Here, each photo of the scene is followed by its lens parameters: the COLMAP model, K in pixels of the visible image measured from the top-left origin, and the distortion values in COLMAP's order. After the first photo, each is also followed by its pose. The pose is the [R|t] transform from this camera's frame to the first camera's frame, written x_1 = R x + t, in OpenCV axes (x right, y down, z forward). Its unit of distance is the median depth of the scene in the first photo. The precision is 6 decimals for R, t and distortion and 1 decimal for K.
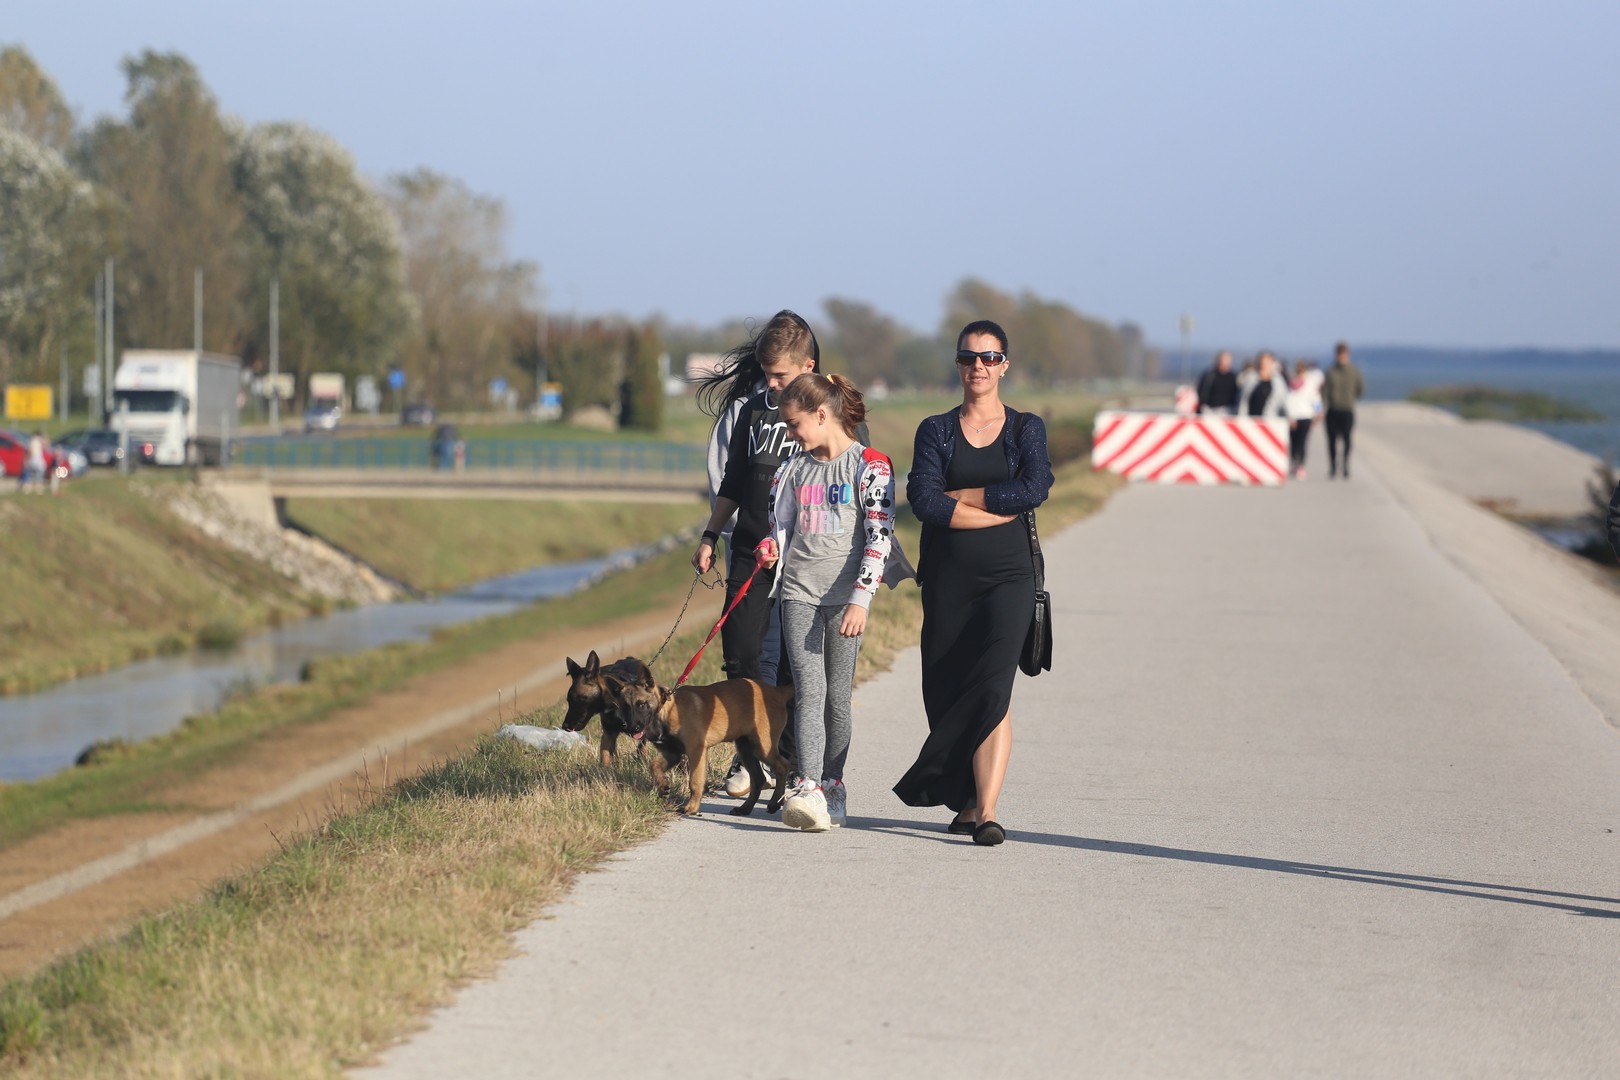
lens RADIAL K [[9565.8, 0, 809.8], [0, 9565.8, 540.9], [0, 0, 1]] dist [2.152487, 0.000000]
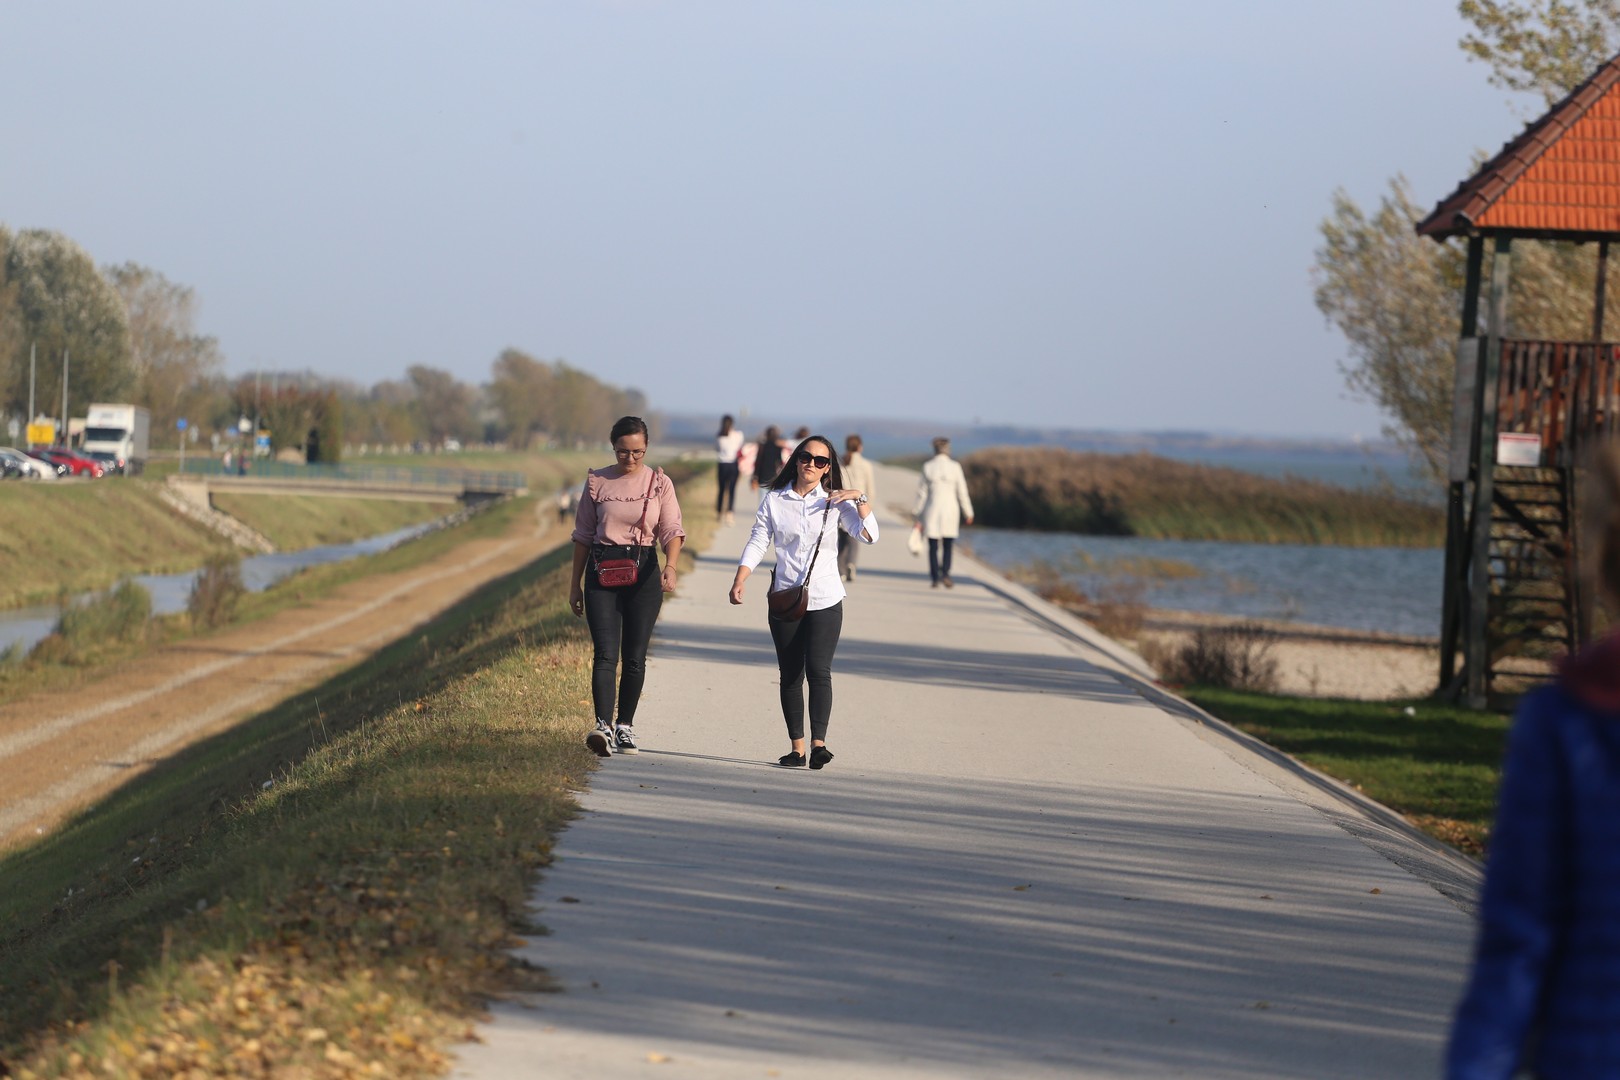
lens RADIAL K [[9565.8, 0, 810.8], [0, 9565.8, 541.1], [0, 0, 1]] dist [2.152487, 0.000000]
pose [[0.997931, 0.035335, 0.053720, -0.039817], [-0.035004, 0.999362, -0.007094, 0.012954], [-0.053937, 0.005199, 0.998531, -0.758854]]
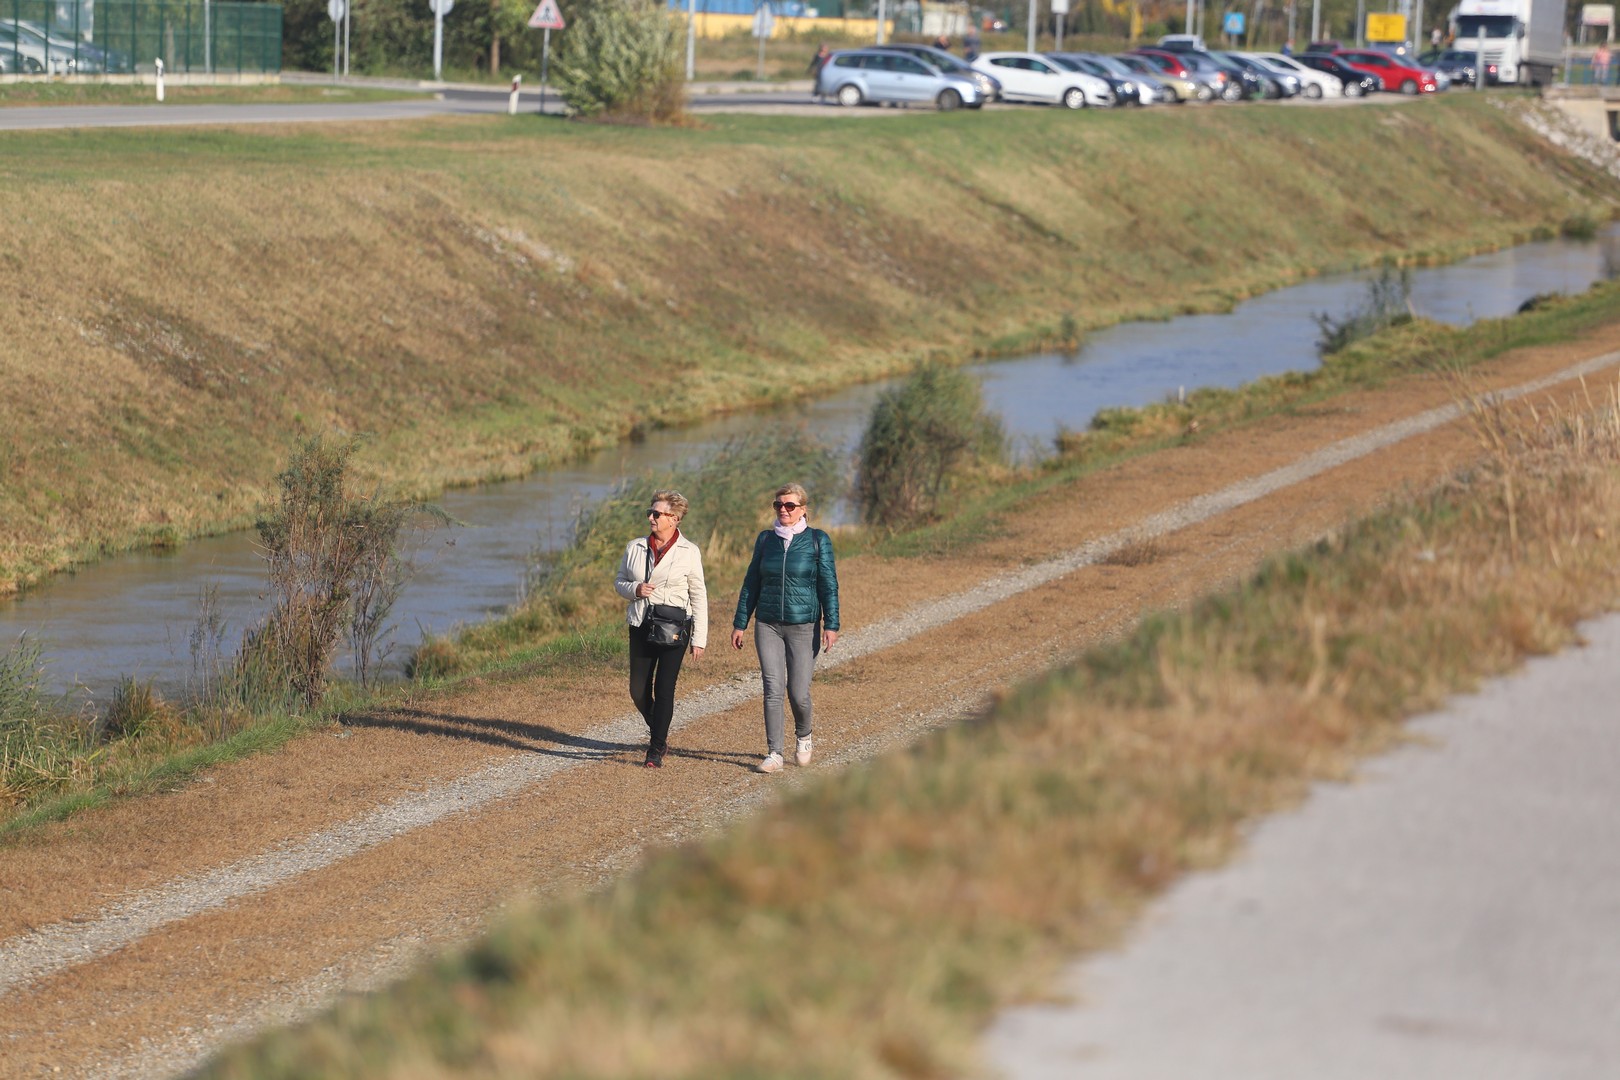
lens RADIAL K [[9565.8, 0, 812.6], [0, 9565.8, 540.5], [0, 0, 1]] dist [2.152487, 0.000000]
pose [[0.992050, 0.031391, -0.121867, -0.006867], [-0.026726, 0.998853, 0.039733, 0.002804], [0.122974, -0.036160, 0.991751, -0.156276]]
